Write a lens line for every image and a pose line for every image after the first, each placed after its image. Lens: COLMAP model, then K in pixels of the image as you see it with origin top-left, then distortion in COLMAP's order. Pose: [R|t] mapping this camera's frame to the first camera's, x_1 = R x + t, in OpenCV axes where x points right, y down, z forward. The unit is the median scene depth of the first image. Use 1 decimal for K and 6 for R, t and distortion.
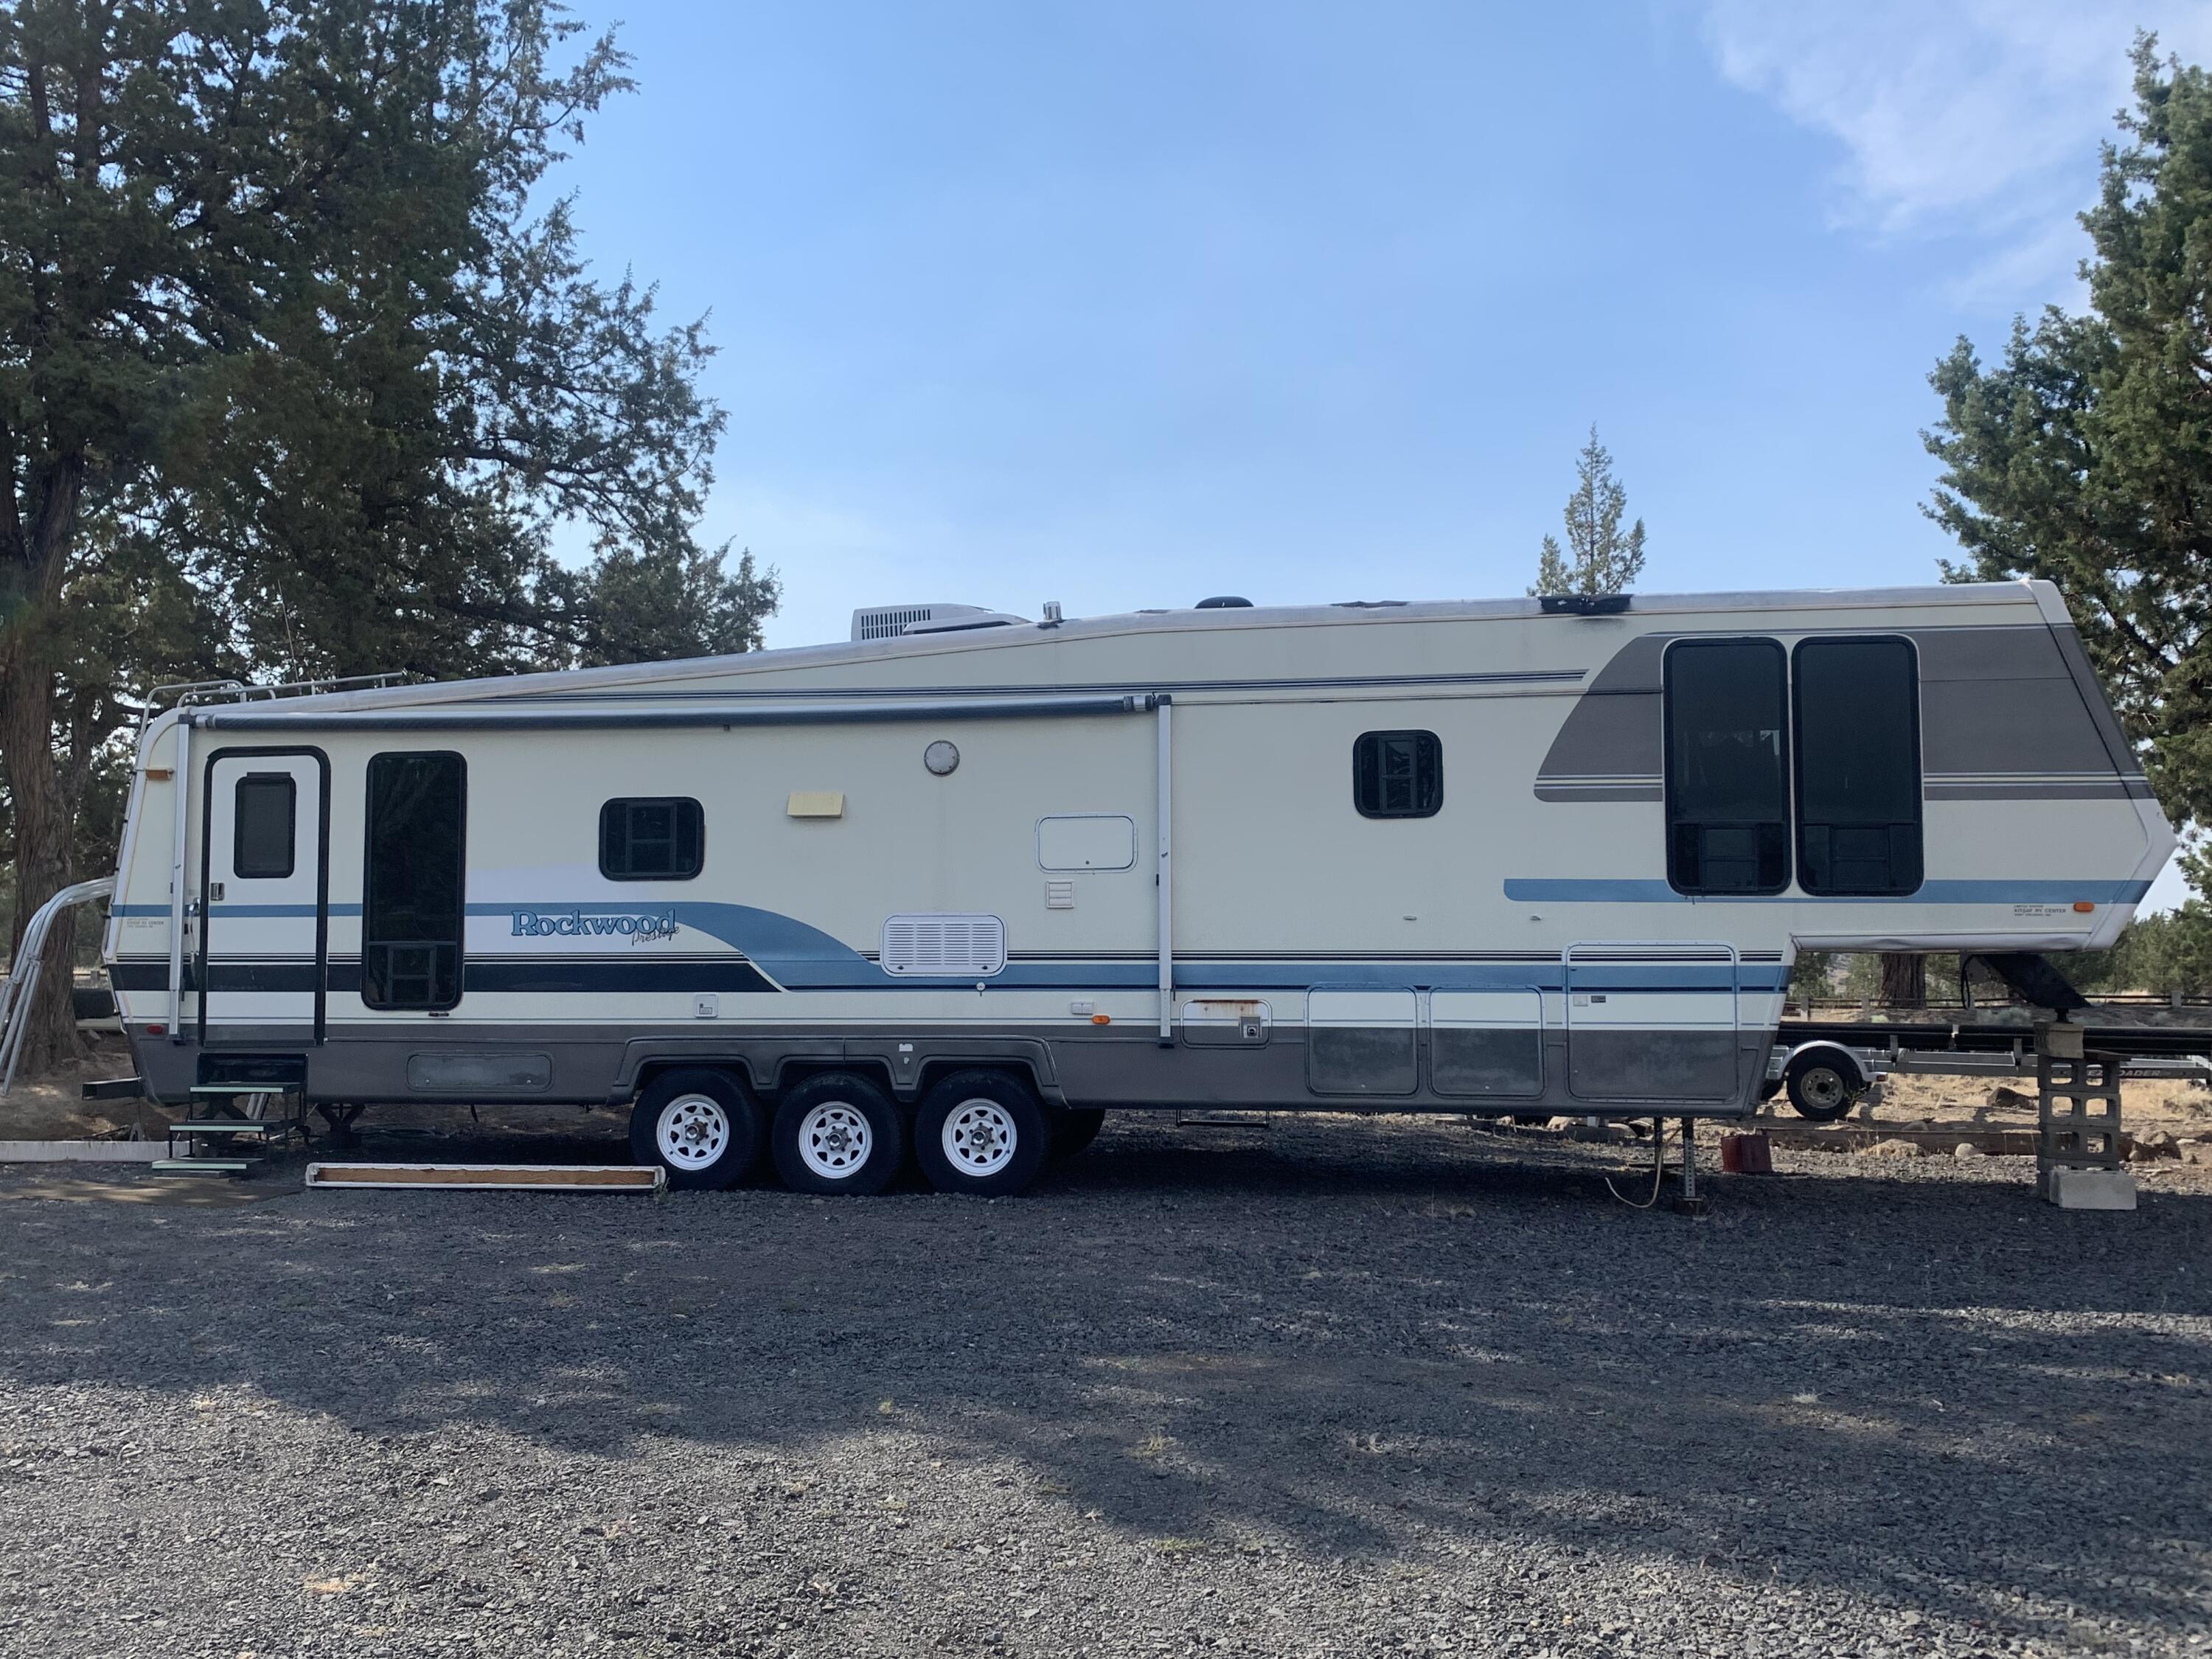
lens RADIAL K [[2021.8, 0, 1099.3], [0, 2021.8, 790.5], [0, 0, 1]] dist [0.223611, -0.741231]
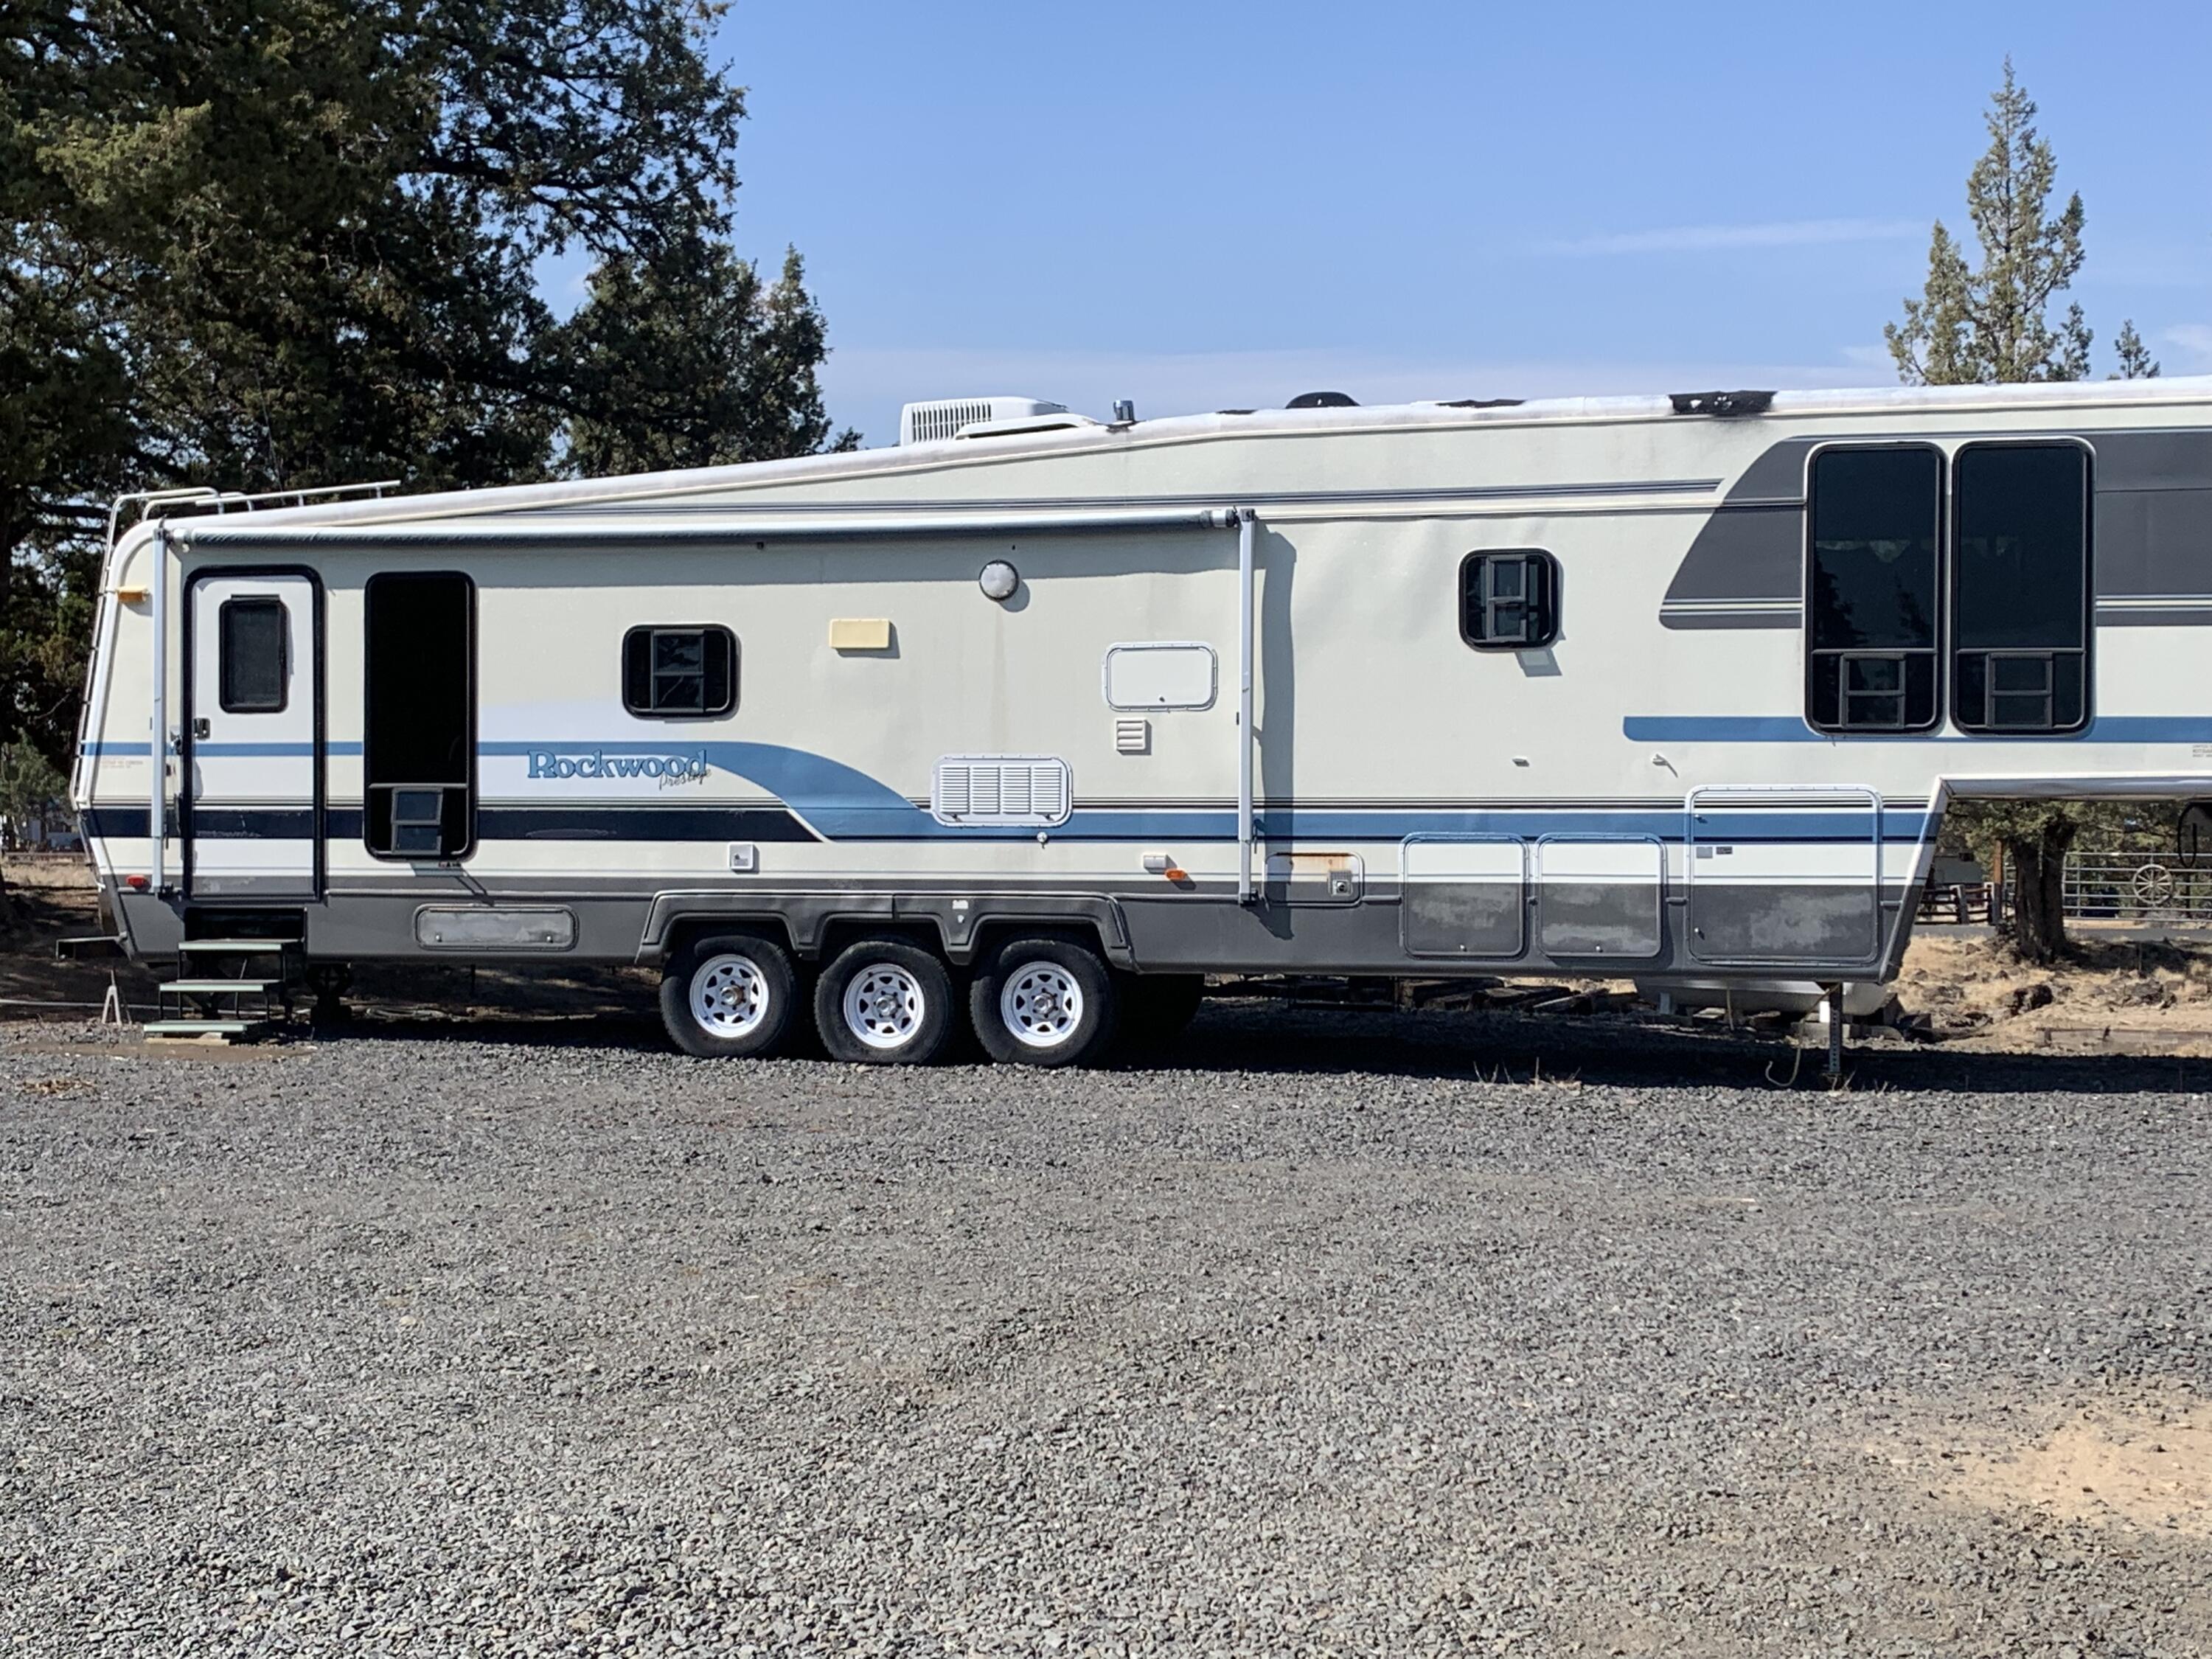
lens RADIAL K [[3225.3, 0, 1106.0], [0, 3225.3, 829.5], [0, 0, 1]] dist [0.104090, 0.019082]
pose [[0.996847, 0.003780, -0.079259, 0.078295], [0.002360, 0.997010, 0.077235, -0.015725], [0.079314, -0.077179, 0.993858, -0.390989]]
